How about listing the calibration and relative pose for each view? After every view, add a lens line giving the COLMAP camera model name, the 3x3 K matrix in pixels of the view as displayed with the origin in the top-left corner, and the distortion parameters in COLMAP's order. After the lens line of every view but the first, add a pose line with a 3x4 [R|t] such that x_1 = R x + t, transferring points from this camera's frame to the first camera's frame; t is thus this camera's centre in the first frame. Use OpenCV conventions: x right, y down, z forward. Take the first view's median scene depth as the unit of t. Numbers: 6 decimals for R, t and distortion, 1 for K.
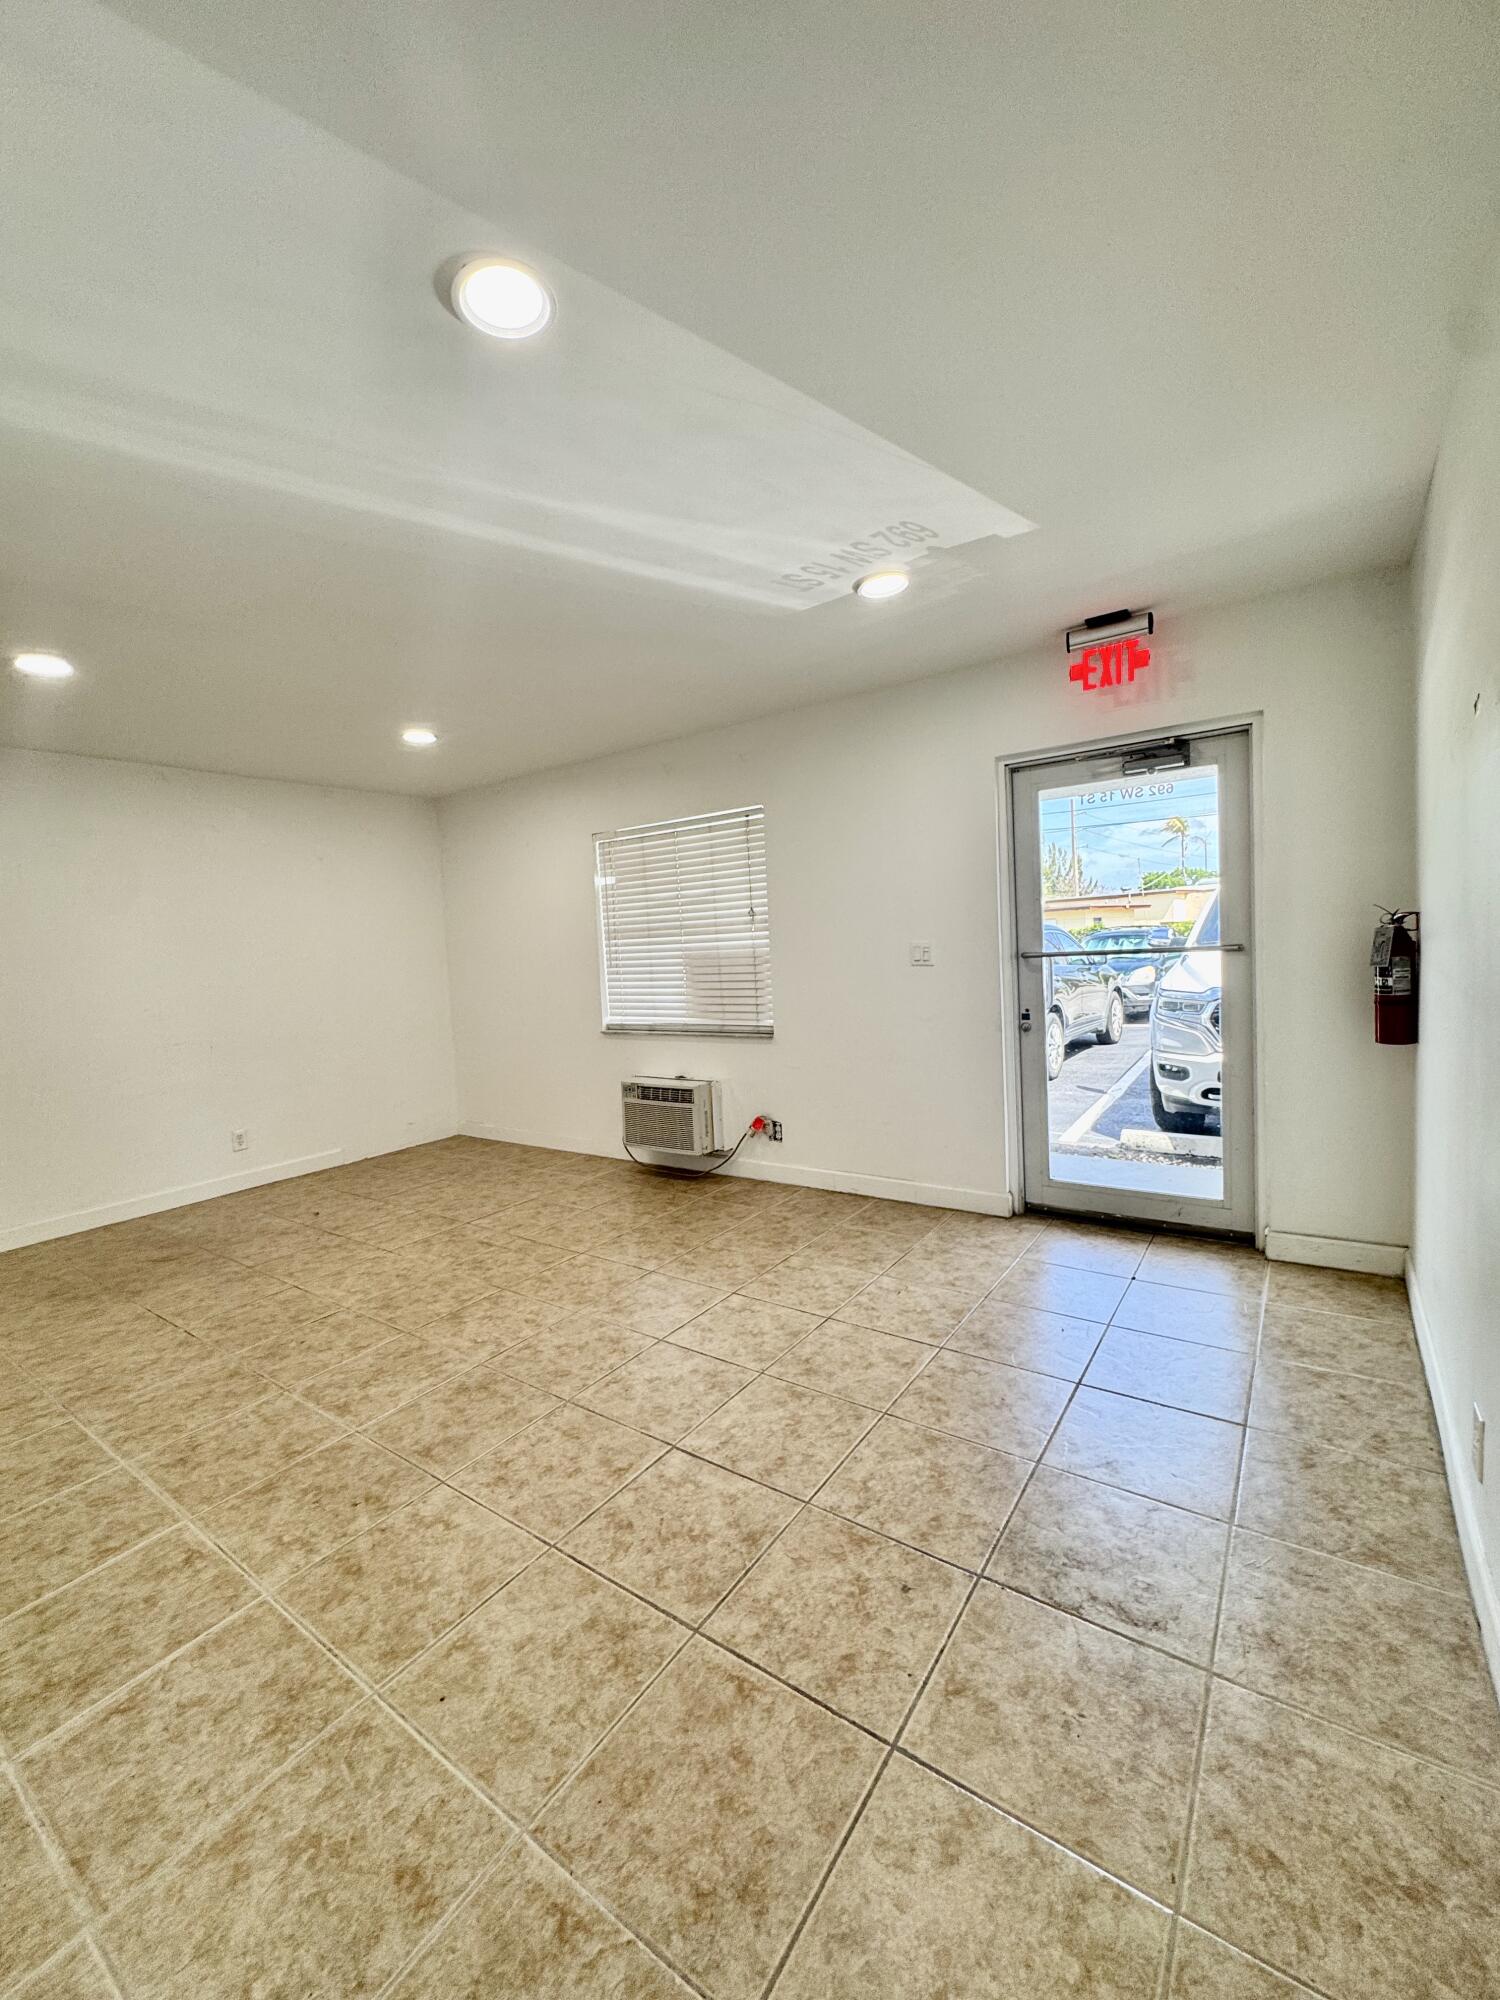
lens RADIAL K [[802.7, 0, 749.0], [0, 802.7, 1002.3], [0, 0, 1]] dist [0.000723, -0.000449]
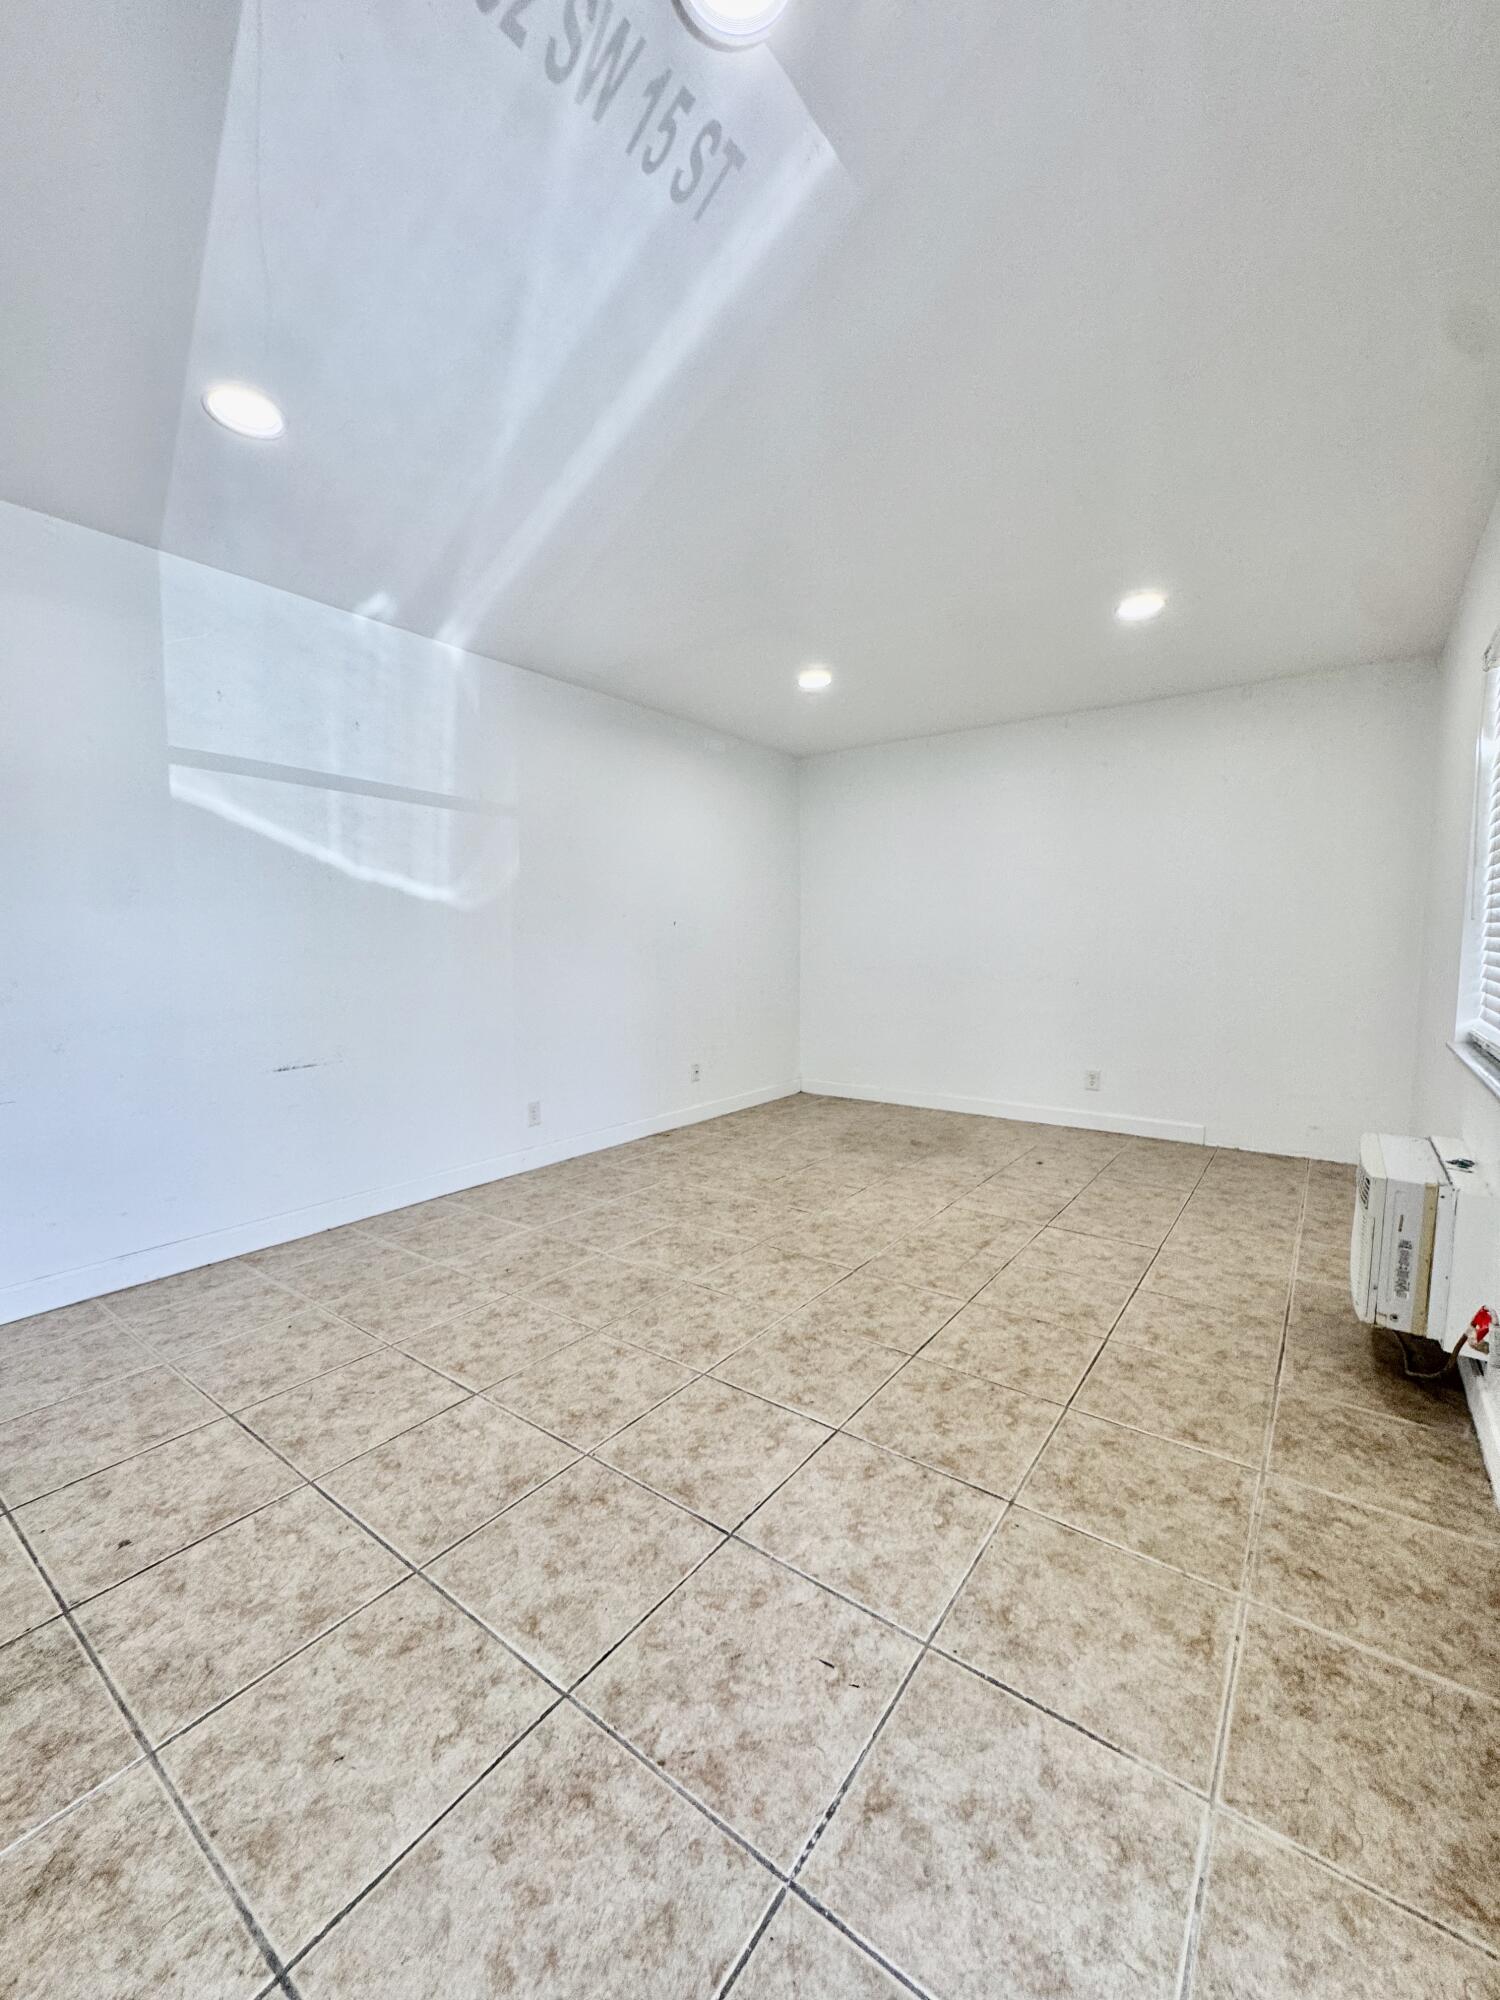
lens RADIAL K [[802.7, 0, 747.1], [0, 802.7, 998.0], [0, 0, 1]] dist [0.000723, -0.000449]
pose [[-0.024372, 0.128083, -0.991464, 0.556269], [-0.065608, 0.989416, 0.129431, -0.046823], [0.997548, 0.068202, -0.015711, 0.912054]]
